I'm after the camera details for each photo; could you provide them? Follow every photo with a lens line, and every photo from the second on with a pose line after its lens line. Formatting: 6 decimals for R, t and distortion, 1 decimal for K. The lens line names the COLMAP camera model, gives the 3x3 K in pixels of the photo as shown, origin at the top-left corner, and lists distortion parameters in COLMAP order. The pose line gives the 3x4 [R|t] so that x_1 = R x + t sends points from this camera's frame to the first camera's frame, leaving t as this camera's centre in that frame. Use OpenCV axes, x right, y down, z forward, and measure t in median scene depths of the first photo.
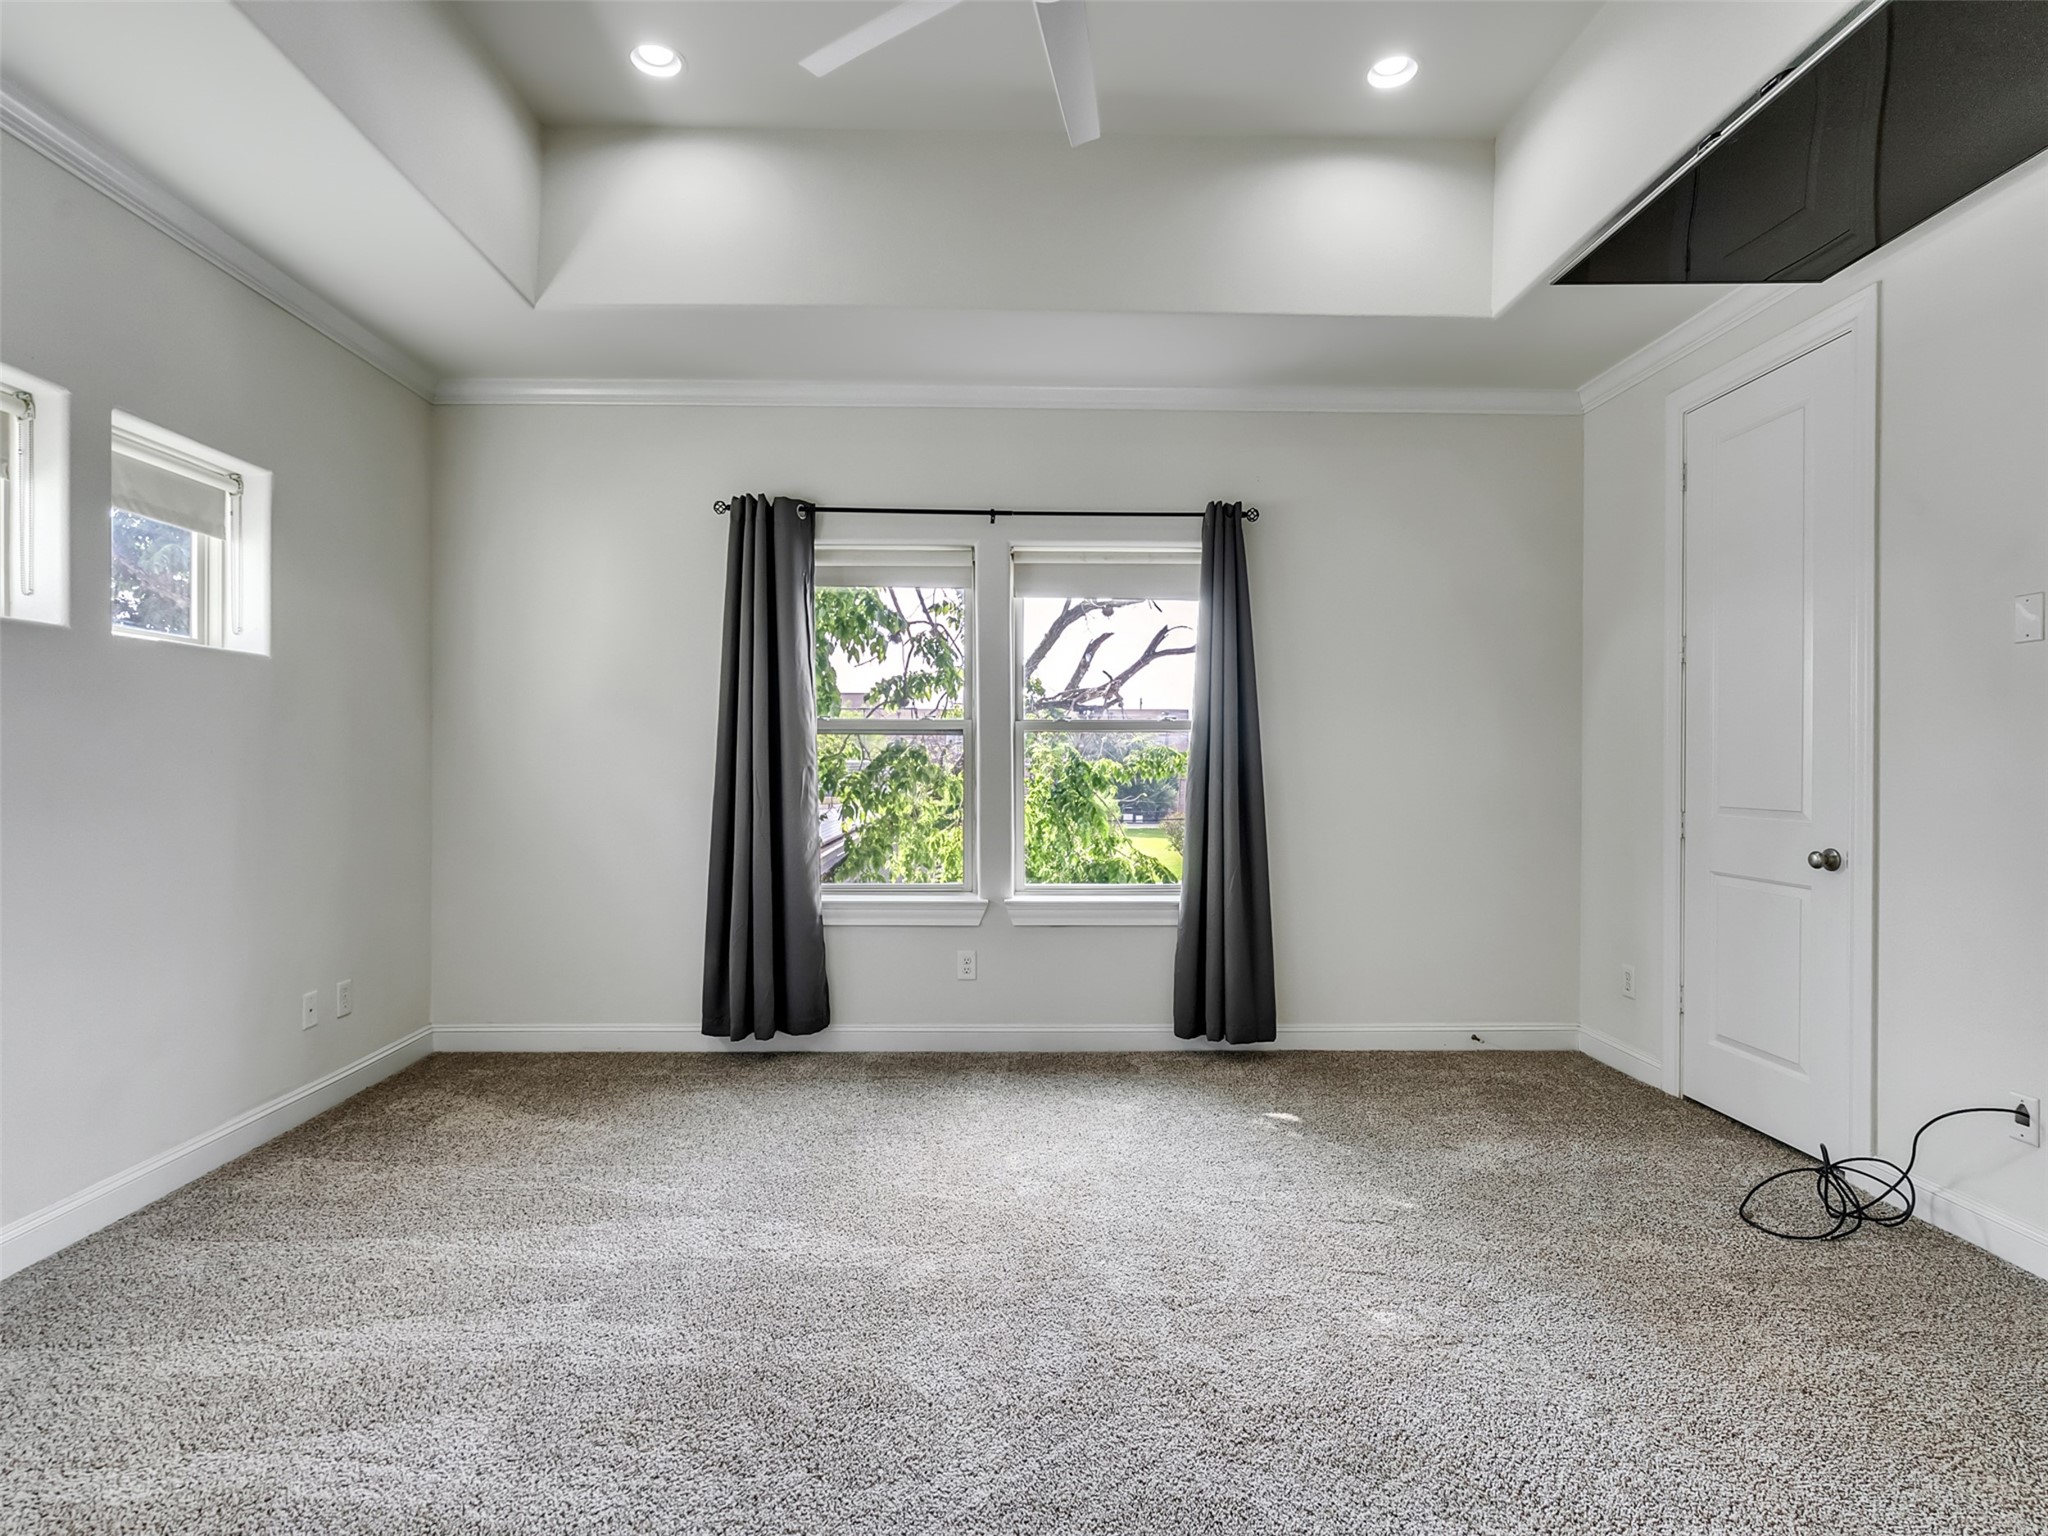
lens RADIAL K [[1042.7, 0, 1016.0], [0, 1042.7, 768.6], [0, 0, 1]] dist [-0.009395, 0.006123]
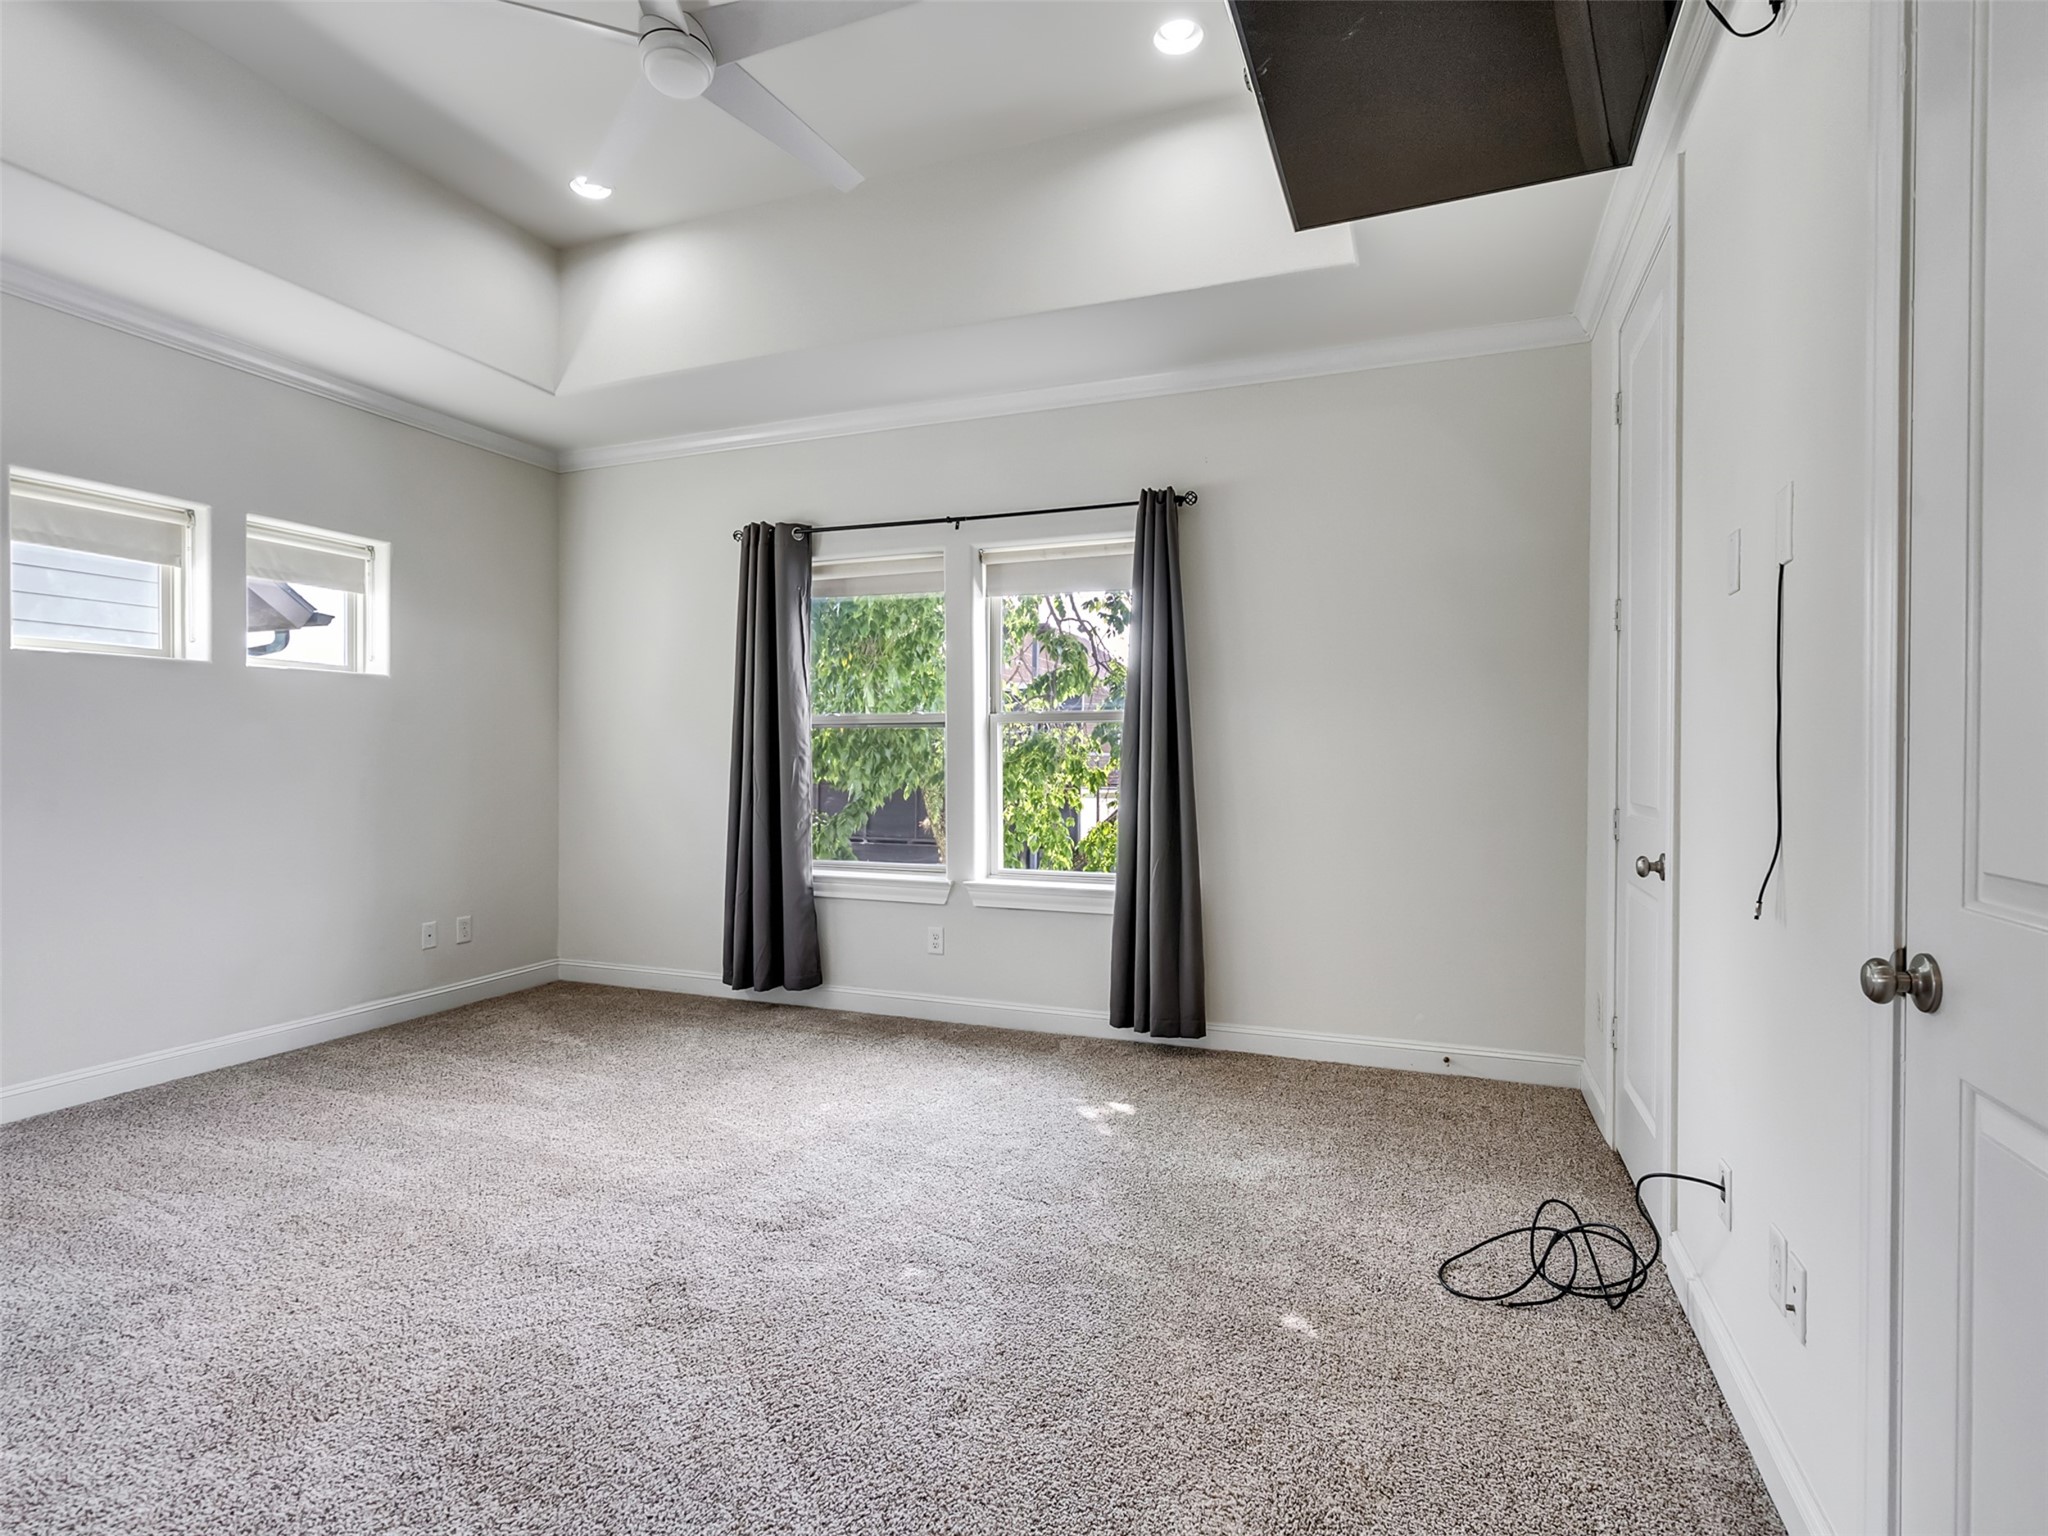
lens RADIAL K [[1042.7, 0, 1008.7], [0, 1042.7, 765.9], [0, 0, 1]] dist [-0.009395, 0.006123]
pose [[0.922543, 0.002913, -0.385884, 0.452241], [-0.002828, 0.999996, 0.000790, 0.006763], [0.385884, 0.000363, 0.922547, 0.033605]]
